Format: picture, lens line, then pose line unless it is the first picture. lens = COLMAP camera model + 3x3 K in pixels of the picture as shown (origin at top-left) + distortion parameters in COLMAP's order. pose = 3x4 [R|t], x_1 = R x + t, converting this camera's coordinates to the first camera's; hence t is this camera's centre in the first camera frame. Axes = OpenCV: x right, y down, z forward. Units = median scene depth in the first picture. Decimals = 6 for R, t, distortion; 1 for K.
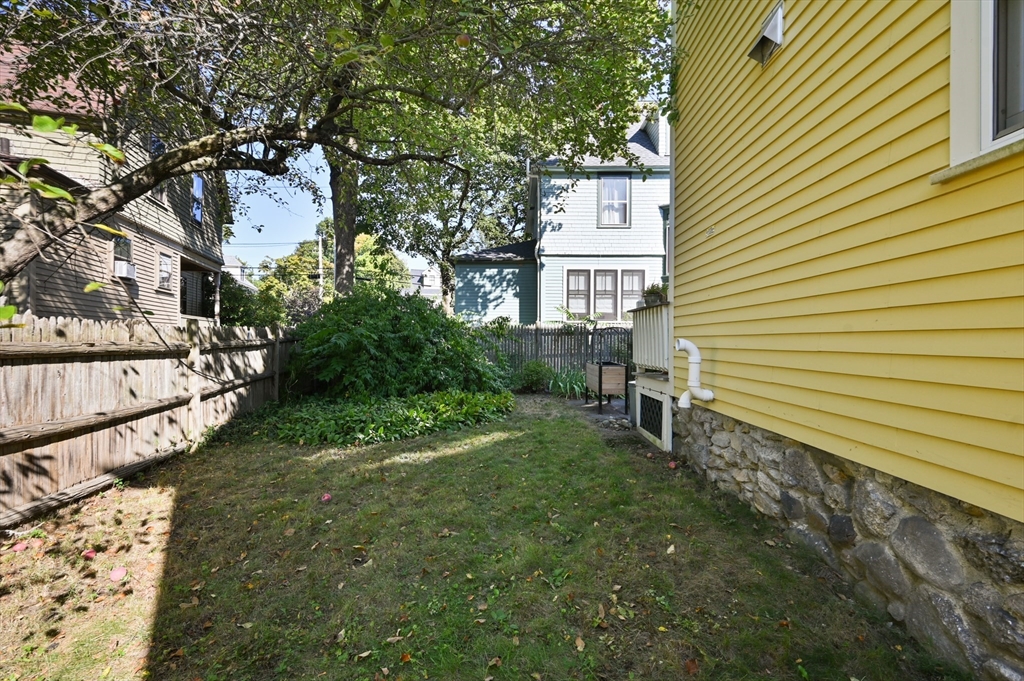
lens RADIAL K [[478.2, 0, 510.6], [0, 478.2, 340.6], [0, 0, 1]] dist [-0.000382, -0.000412]
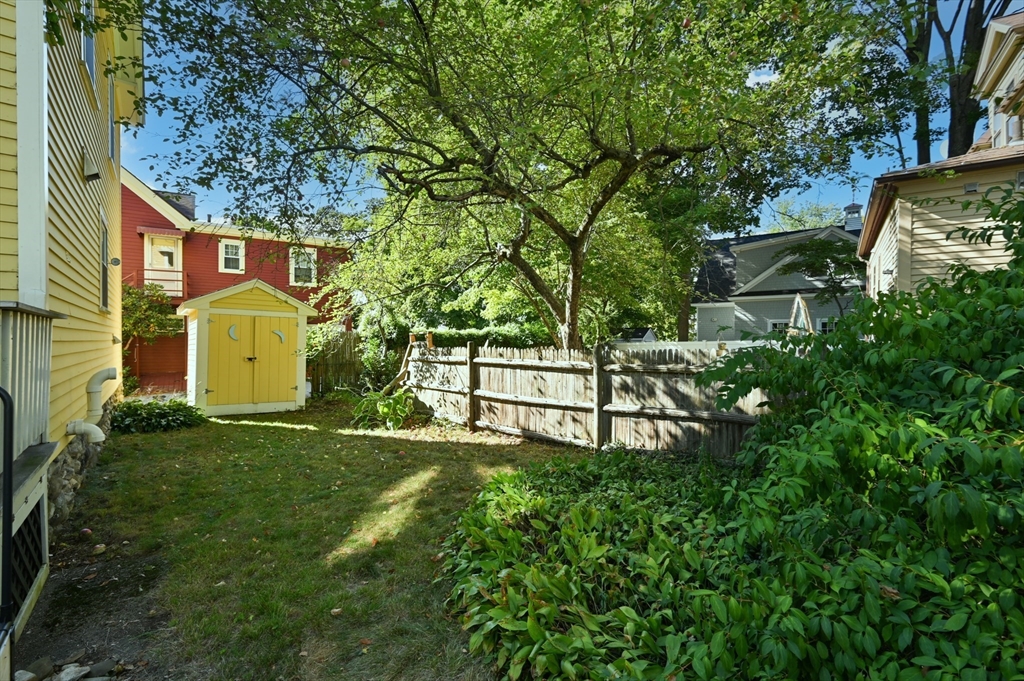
lens RADIAL K [[478.2, 0, 506.7], [0, 478.2, 342.1], [0, 0, 1]] dist [-0.000382, -0.000412]
pose [[-0.802725, -0.019806, -0.596020, 0.257290], [-0.016961, 0.999802, -0.010381, -0.035248], [0.596108, 0.001776, -0.802903, 1.925875]]
